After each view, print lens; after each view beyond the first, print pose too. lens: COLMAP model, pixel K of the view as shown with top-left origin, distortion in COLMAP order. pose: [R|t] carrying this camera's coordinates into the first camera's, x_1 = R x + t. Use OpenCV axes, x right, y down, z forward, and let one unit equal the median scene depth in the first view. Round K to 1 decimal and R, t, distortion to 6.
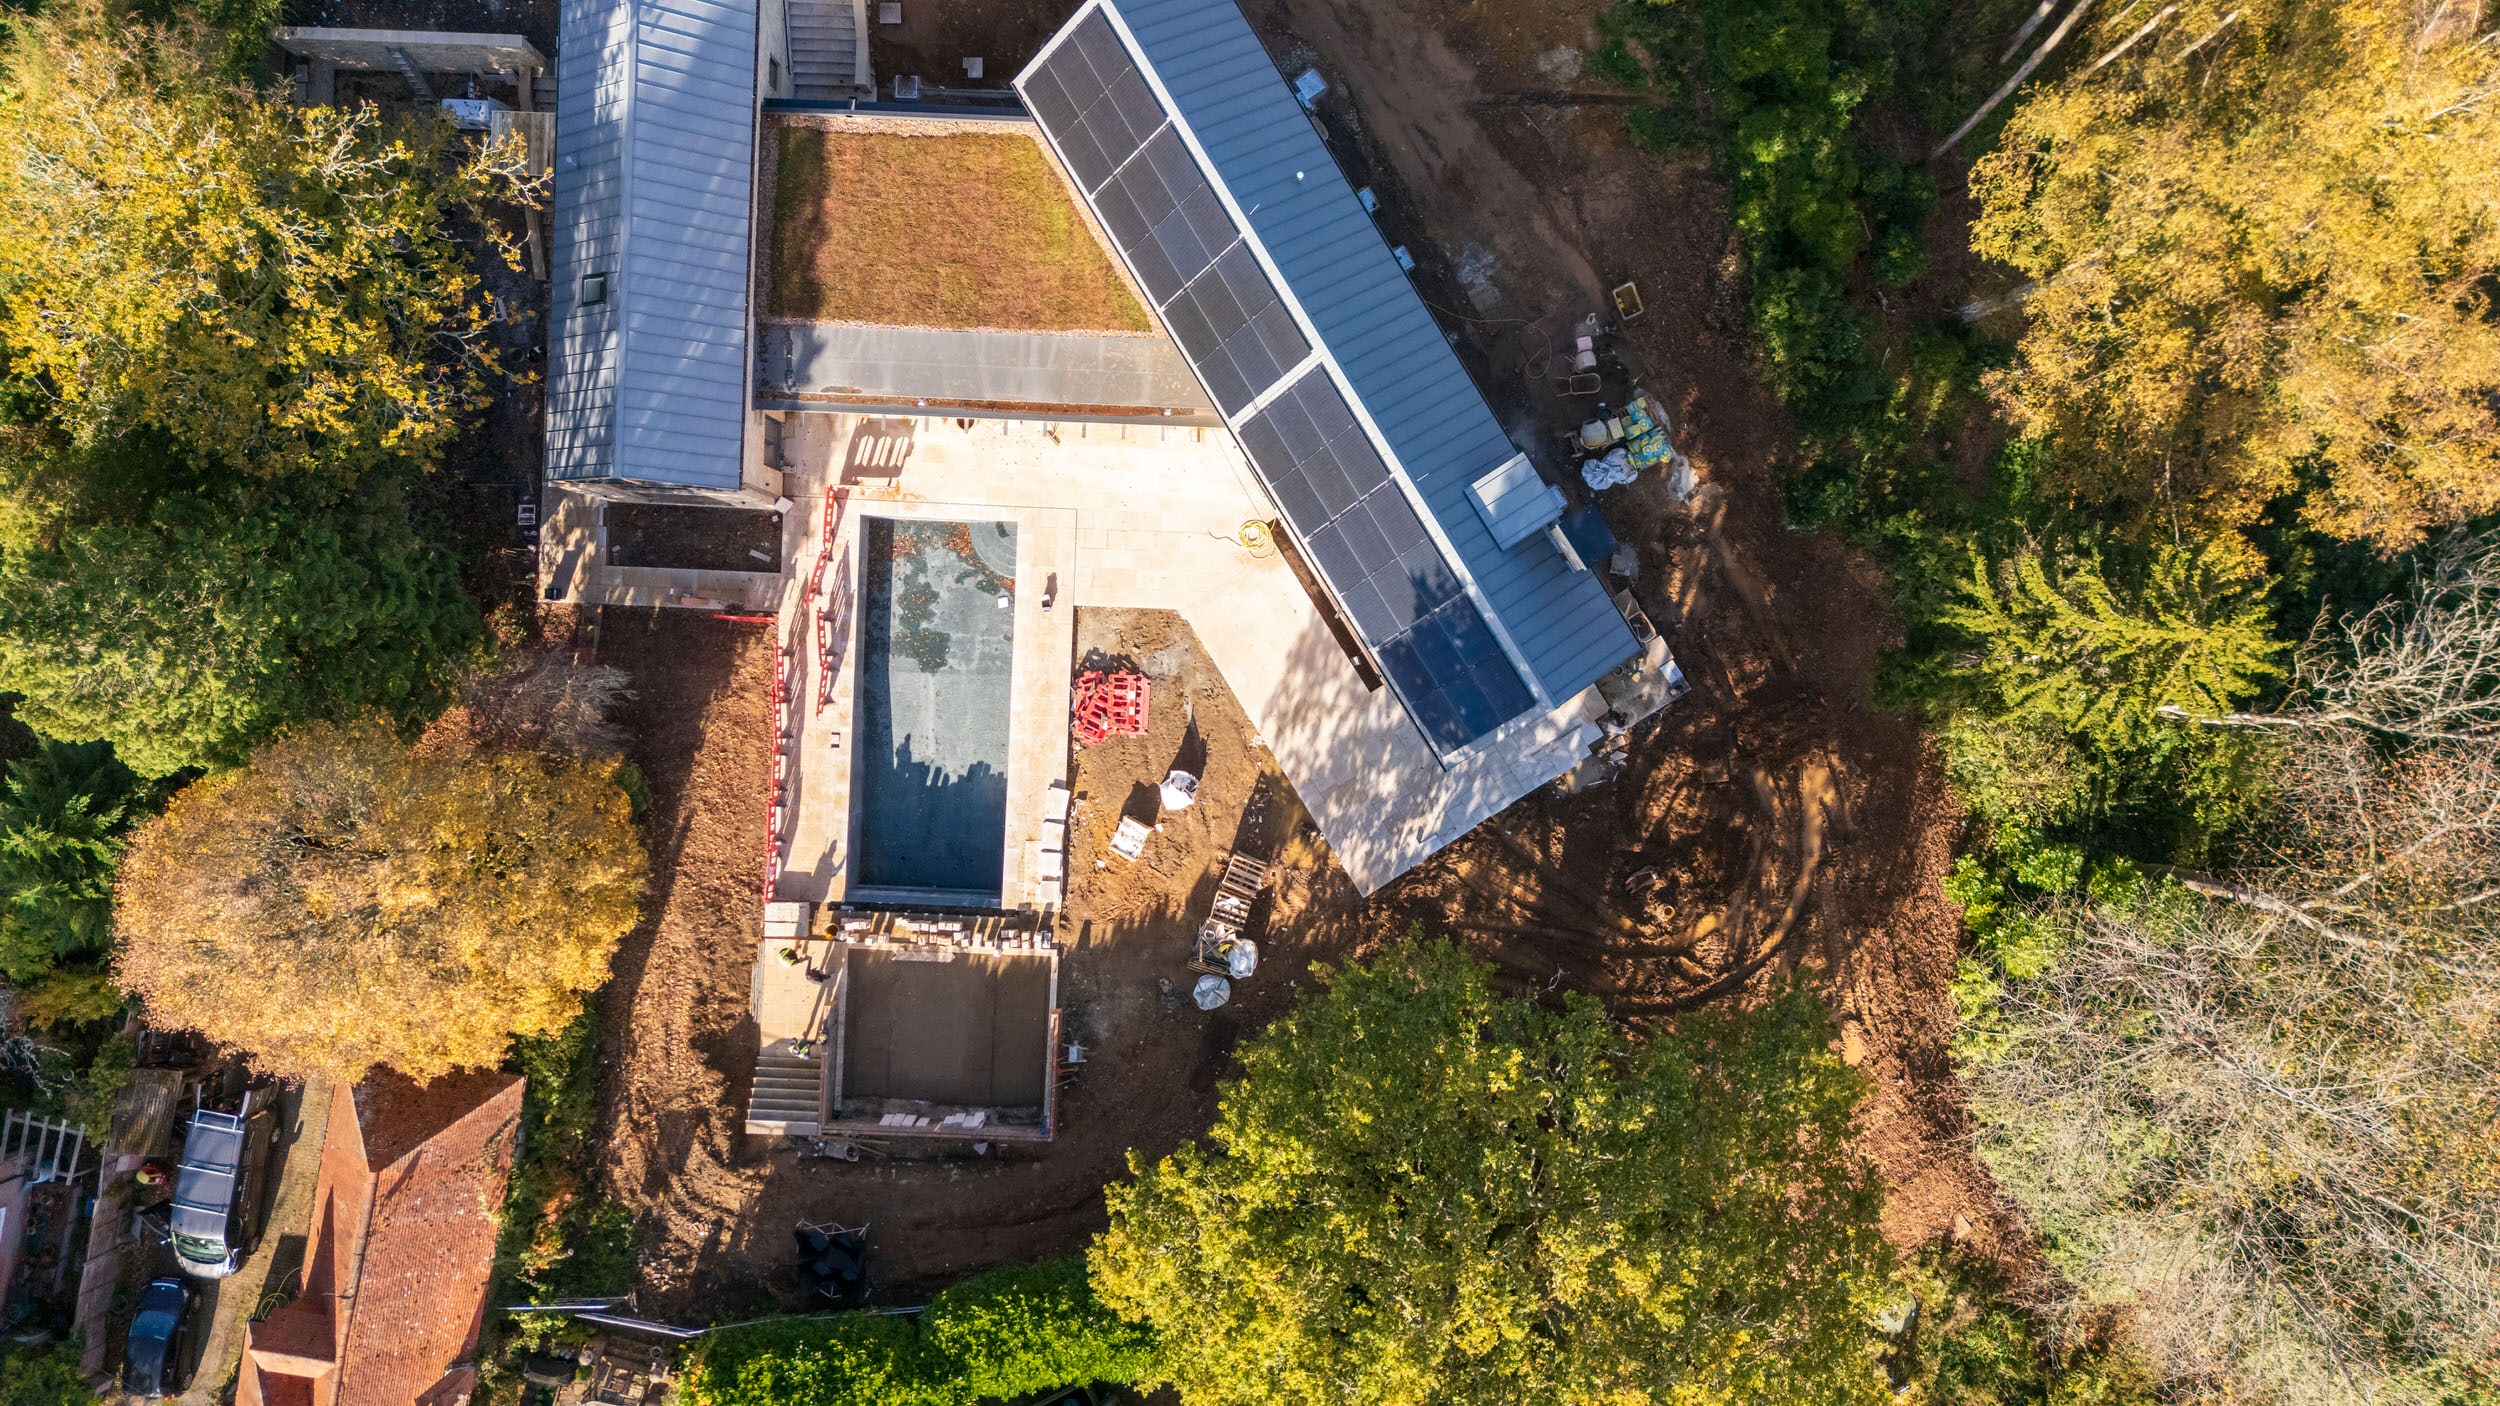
lens RADIAL K [[1834.0, 0, 1248.8], [0, 1834.0, 709.1], [0, 0, 1]] dist [0.126679, -0.174945]
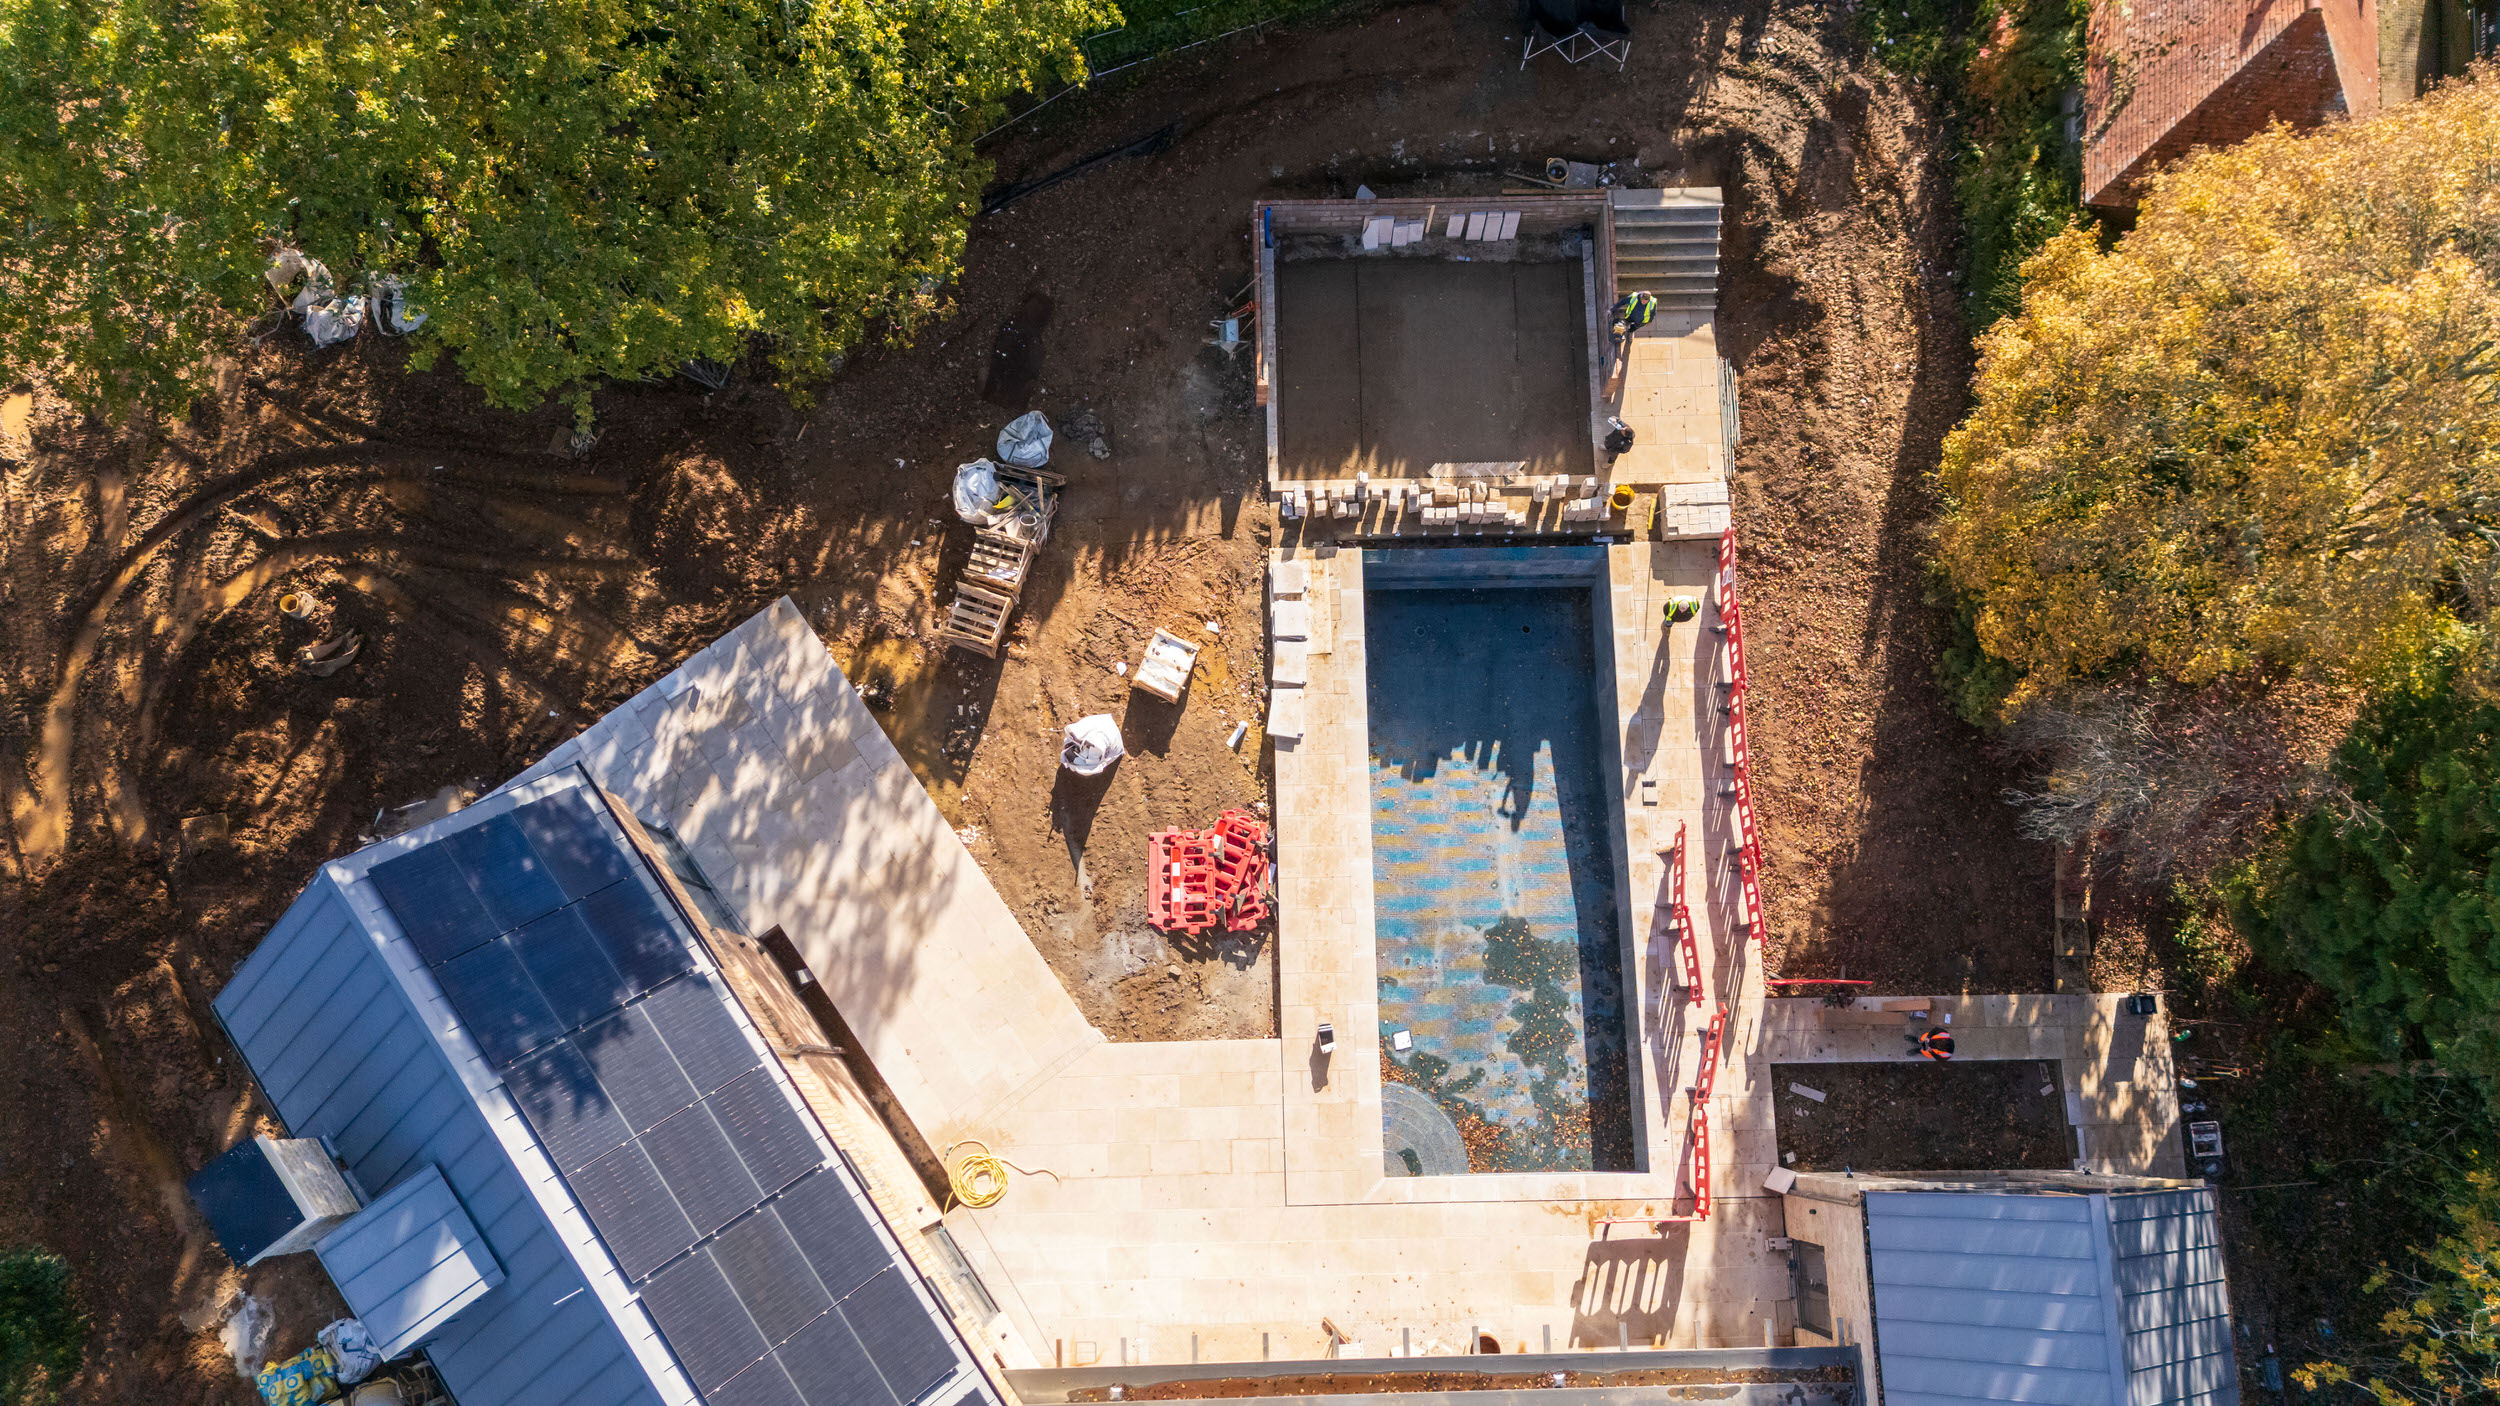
lens RADIAL K [[1834.0, 0, 1248.8], [0, 1834.0, 709.1], [0, 0, 1]] dist [0.126679, -0.174945]
pose [[-0.997985, 0.061978, -0.013573, -0.083201], [-0.063432, -0.979203, 0.192713, -0.066429], [-0.001347, 0.193186, 0.981161, 0.387508]]
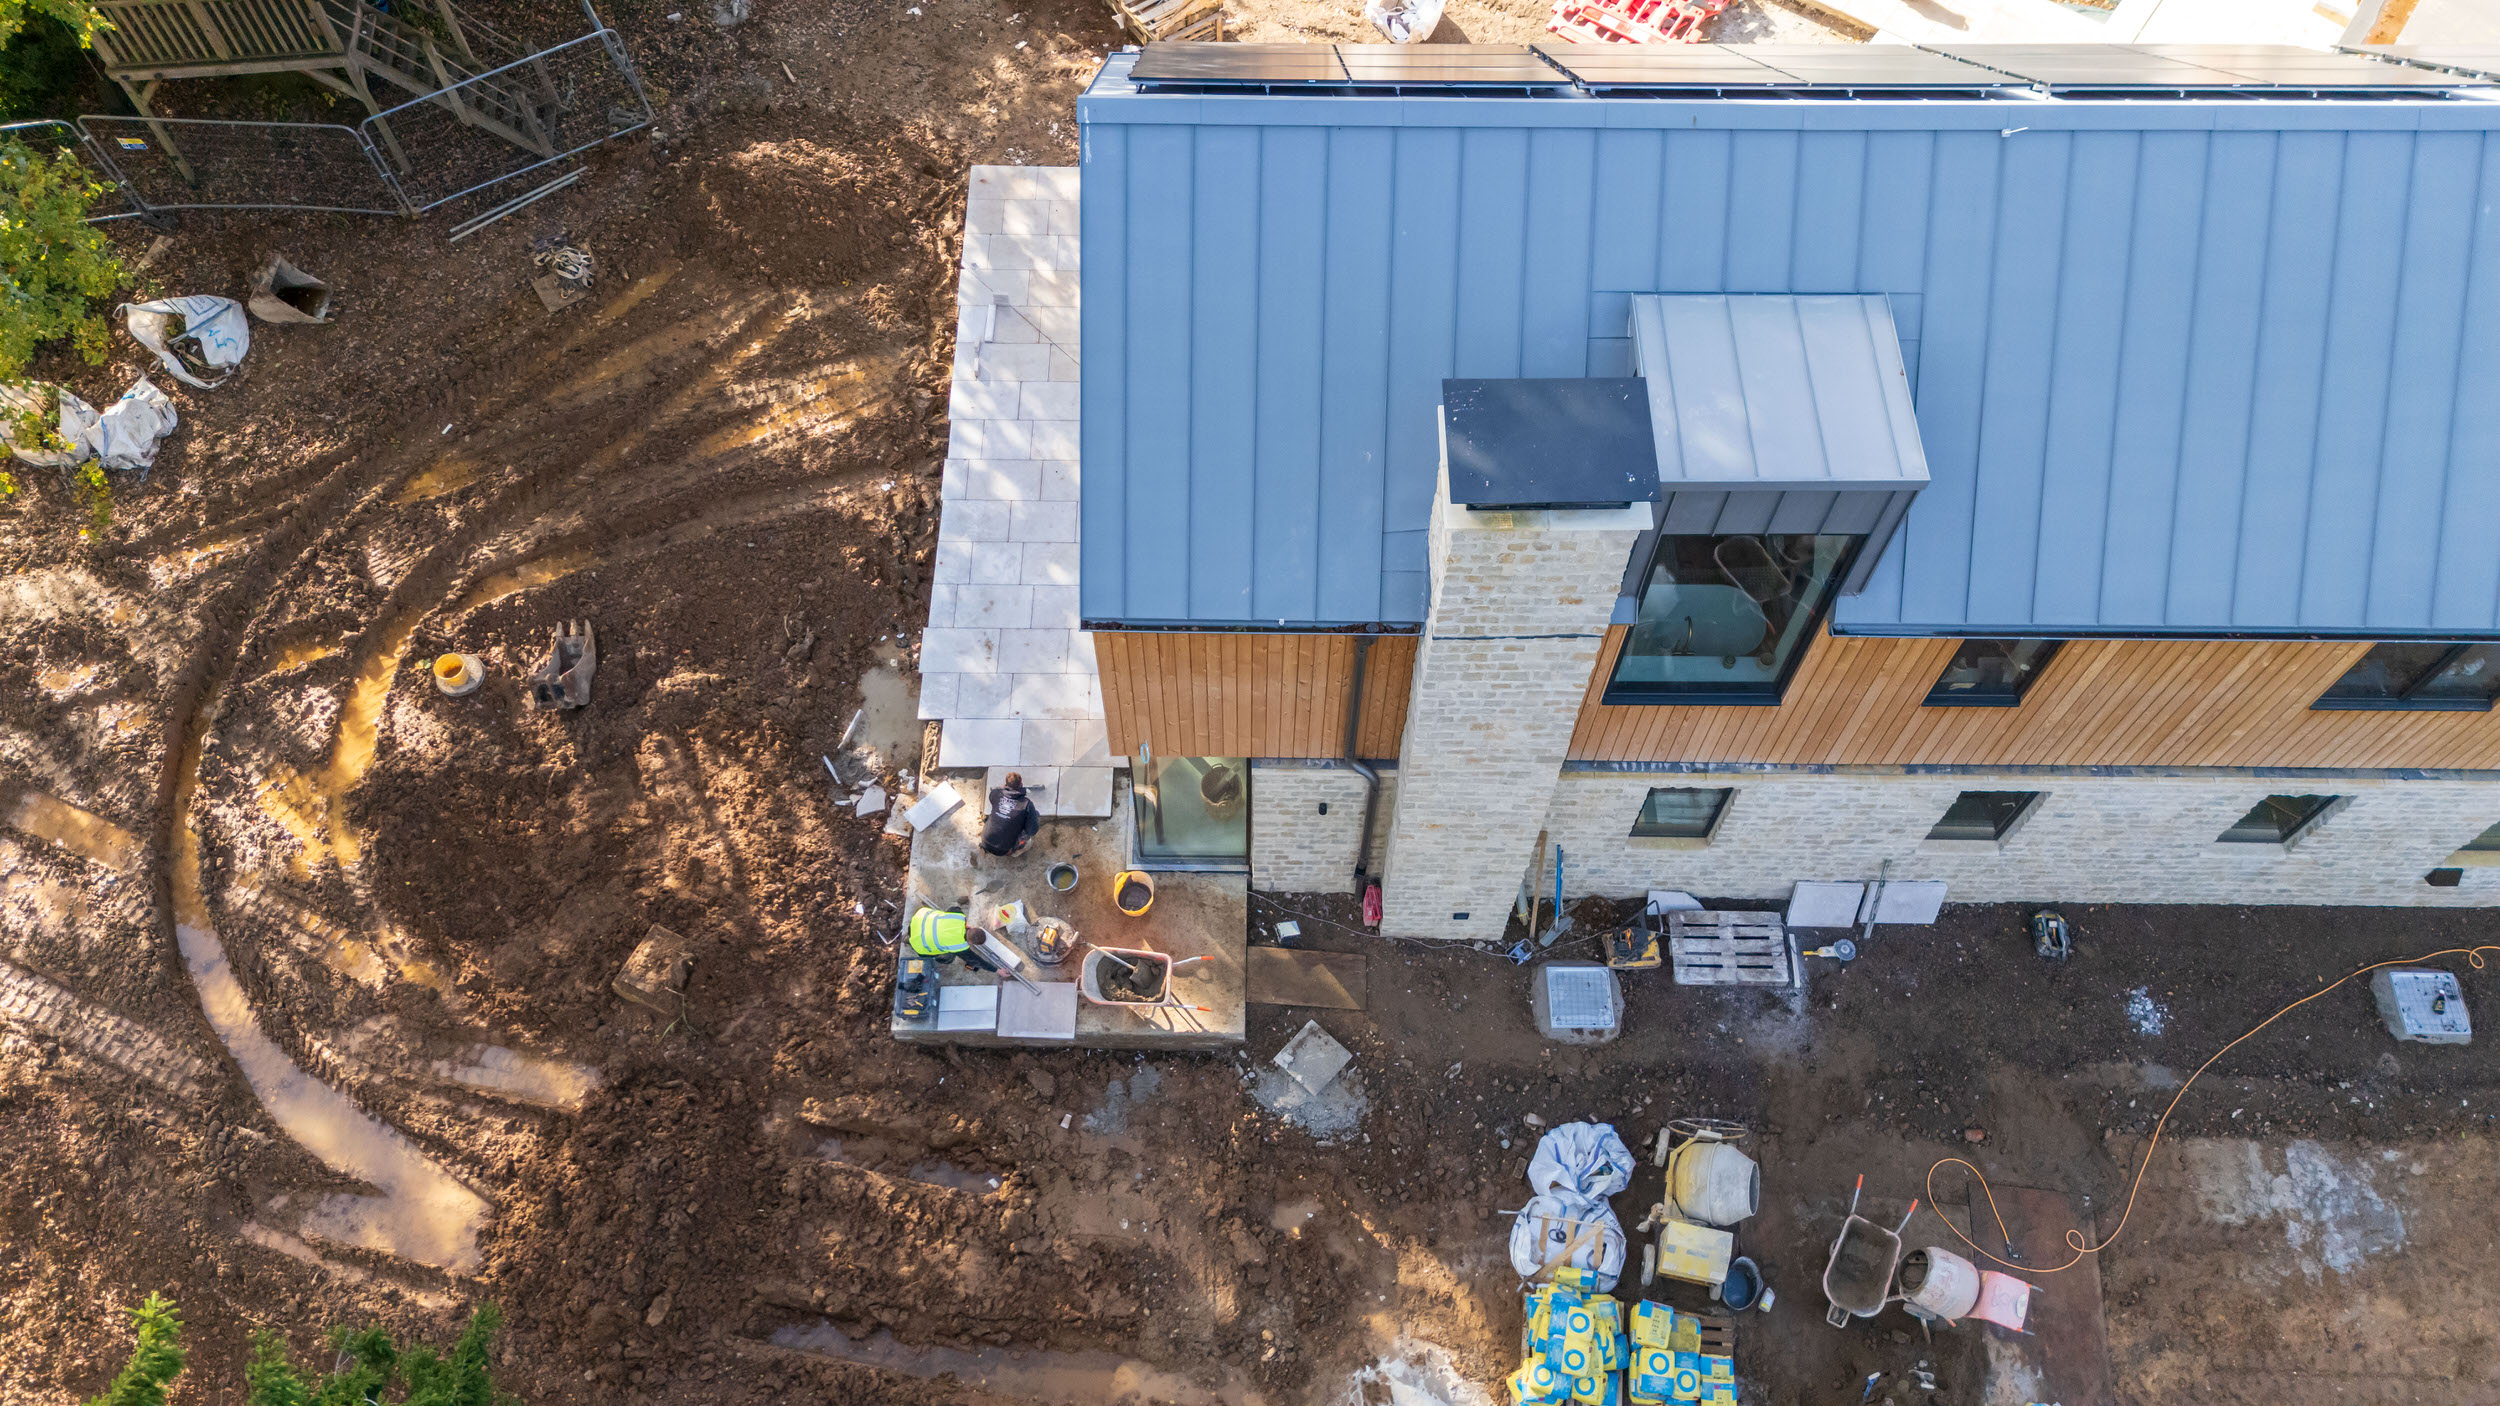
lens RADIAL K [[1834.0, 0, 1248.8], [0, 1834.0, 709.1], [0, 0, 1]] dist [0.126679, -0.174945]
pose [[-0.541919, 0.745901, -0.387241, 0.290023], [-0.840431, -0.481292, 0.249066, -0.120695], [-0.000597, 0.460423, 0.887699, 0.670300]]
